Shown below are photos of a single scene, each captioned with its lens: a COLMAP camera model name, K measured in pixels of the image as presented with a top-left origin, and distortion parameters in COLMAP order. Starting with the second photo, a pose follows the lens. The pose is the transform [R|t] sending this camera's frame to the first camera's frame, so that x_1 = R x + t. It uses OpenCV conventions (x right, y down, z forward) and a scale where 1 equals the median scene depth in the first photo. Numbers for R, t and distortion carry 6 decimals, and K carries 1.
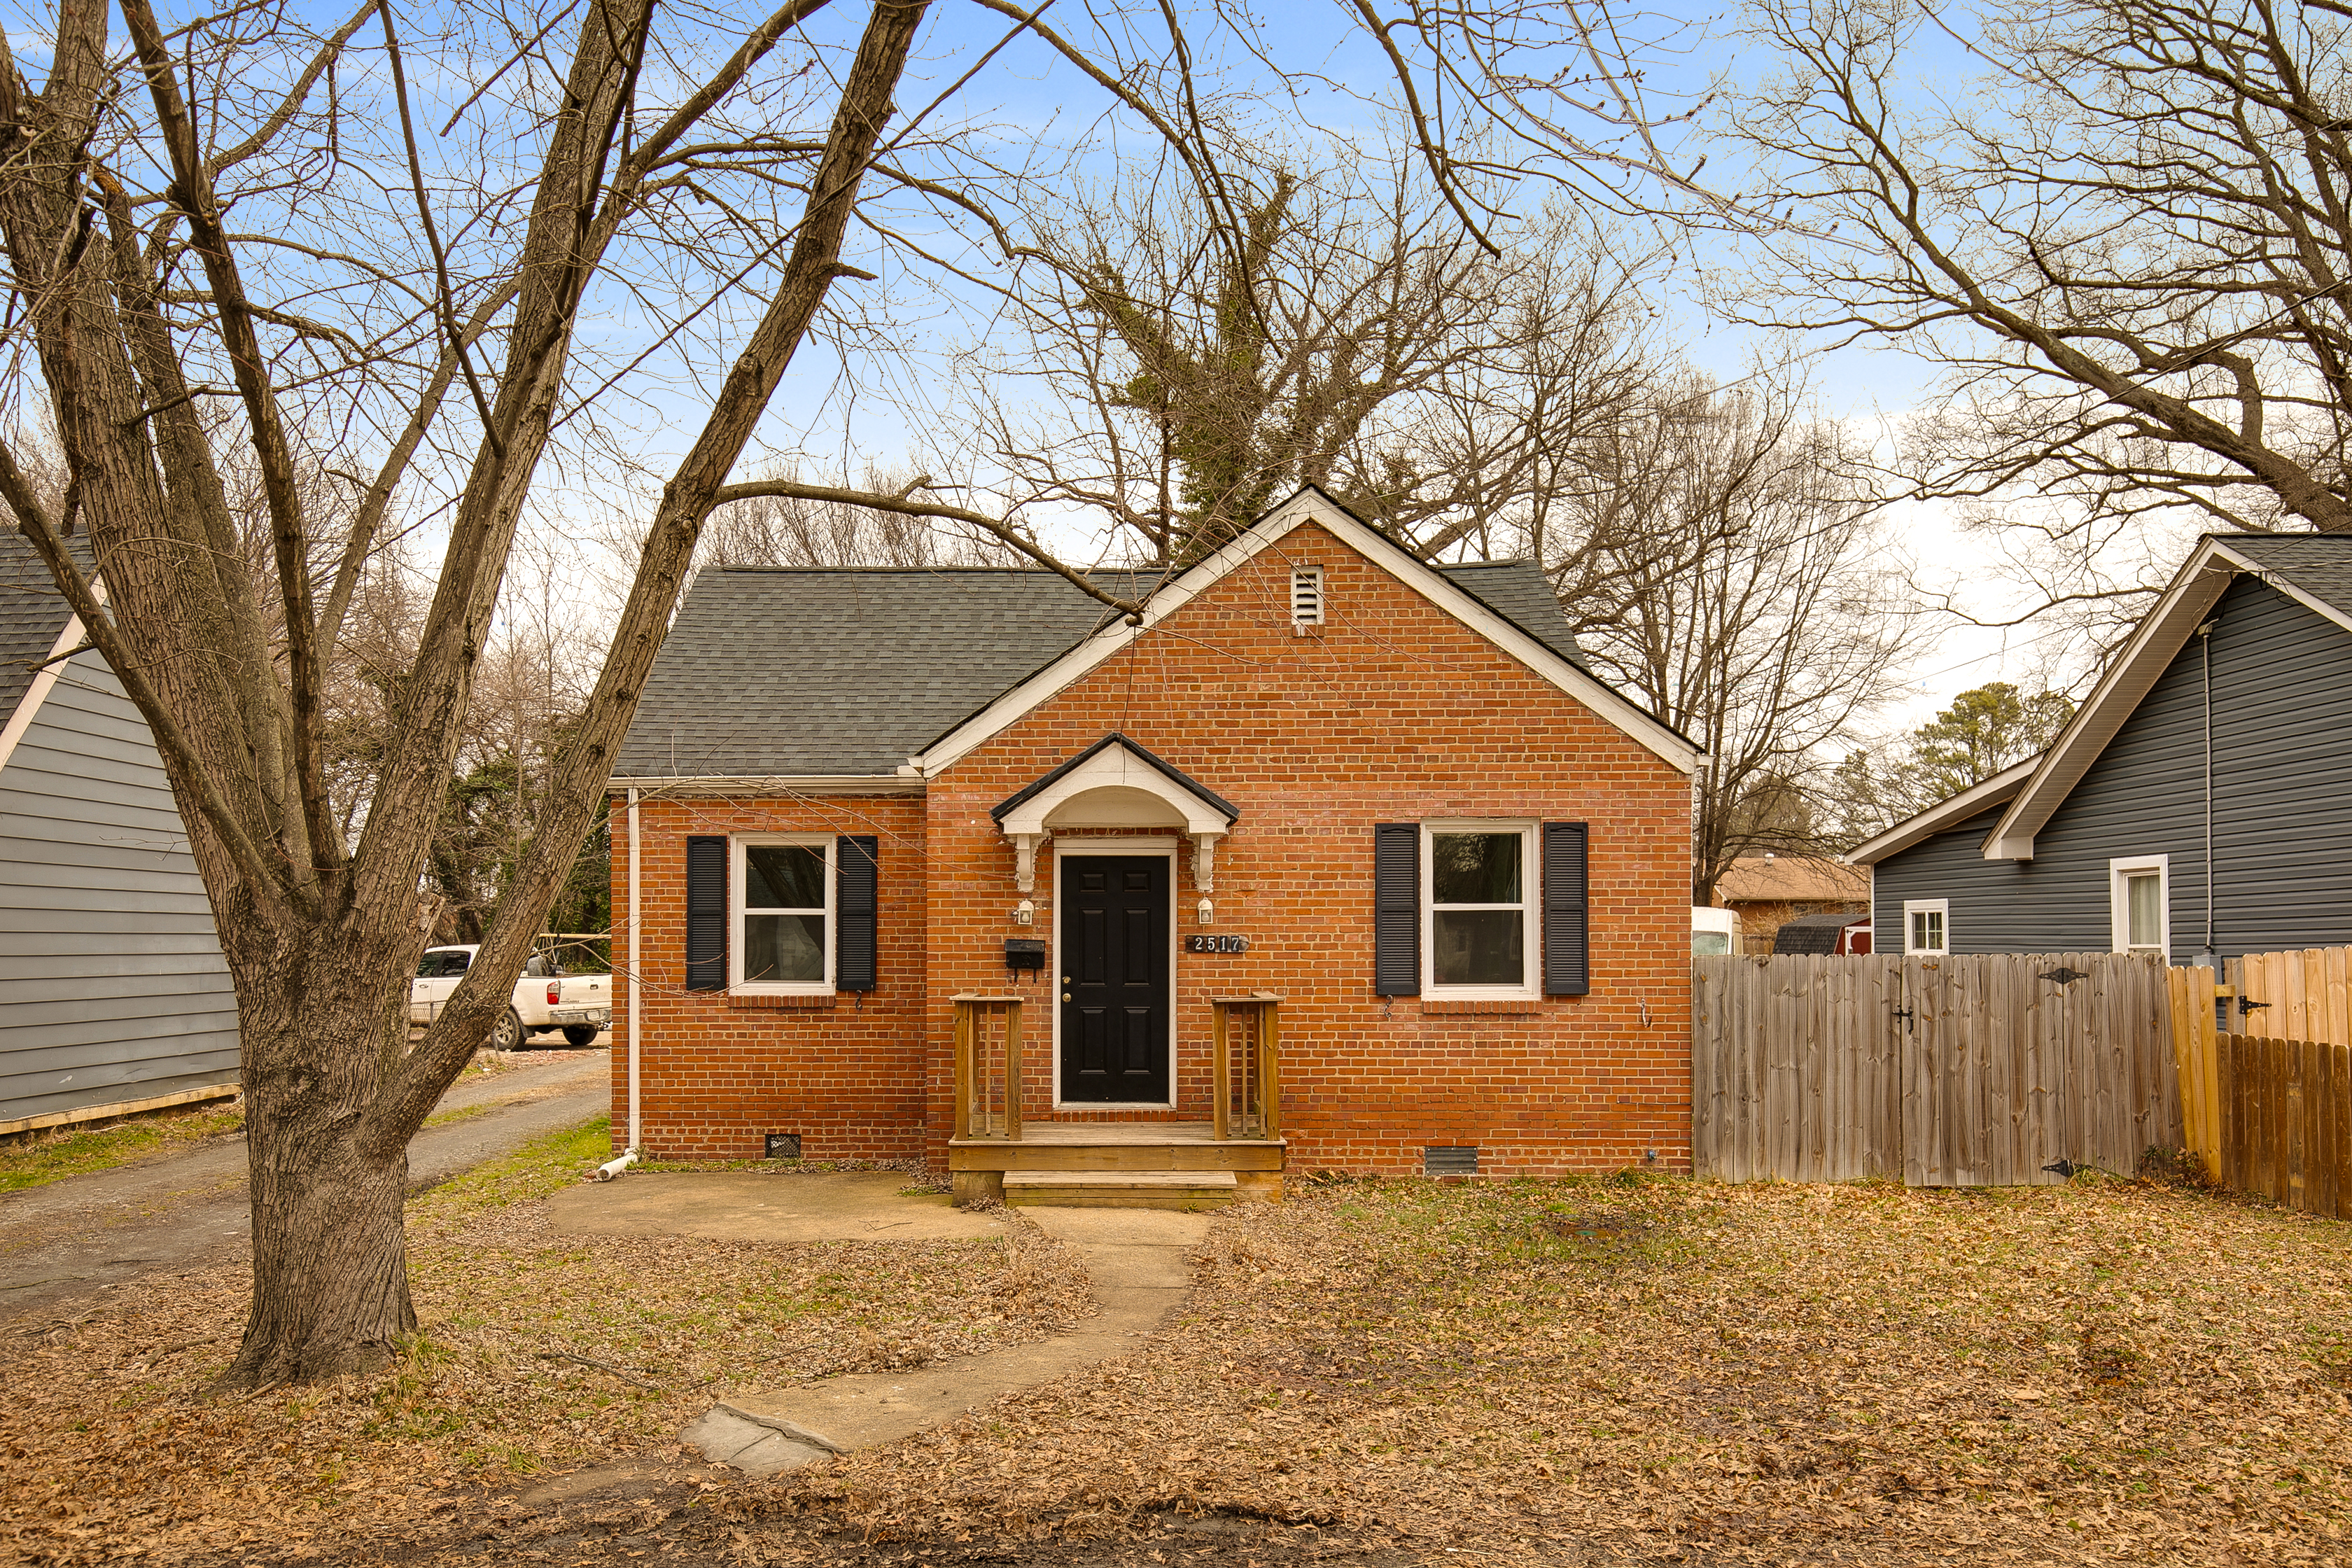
lens RADIAL K [[1750.8, 0, 1178.6], [0, 1750.8, 800.1], [0, 0, 1]] dist [0.005623, 0.005783]
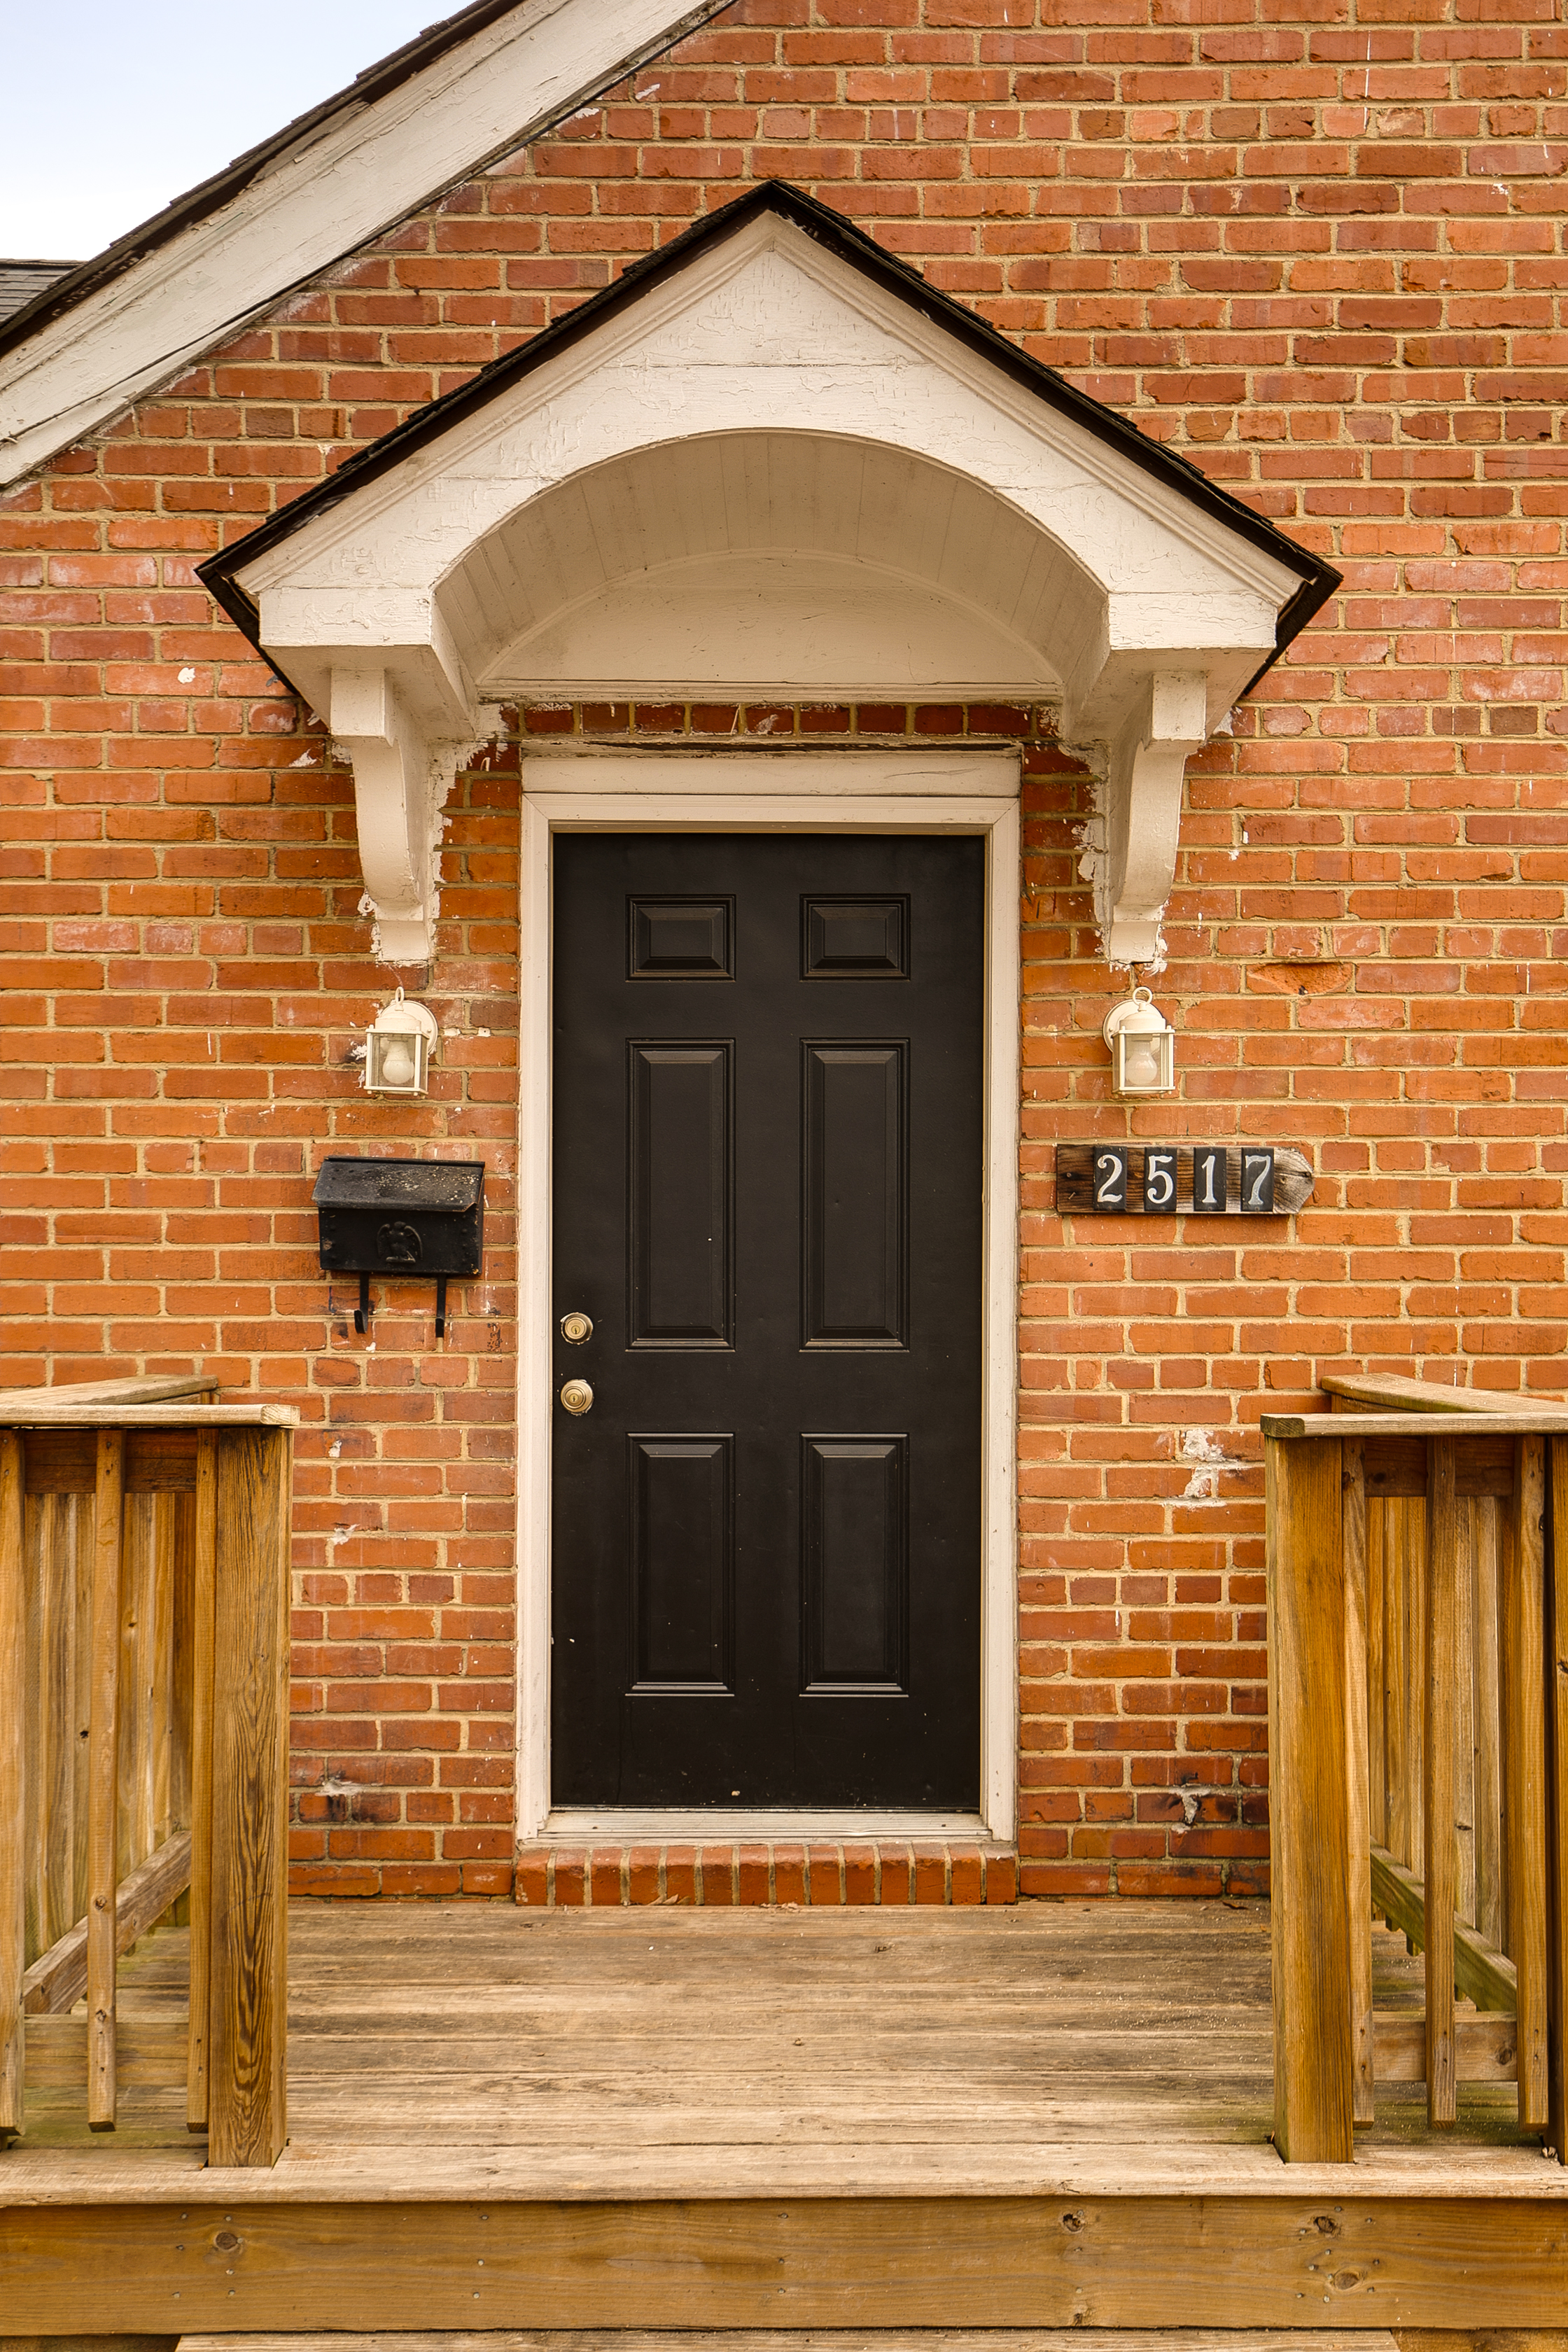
lens RADIAL K [[2241.7, 0, 794.4], [0, 2241.7, 1168.8], [0, 0, 1]] dist [0.019111, 0.000000]
pose [[0.999803, 0.002378, -0.019693, -0.027690], [-0.002078, 0.999882, 0.015243, 0.079619], [0.019727, -0.015200, 0.999690, 0.719263]]
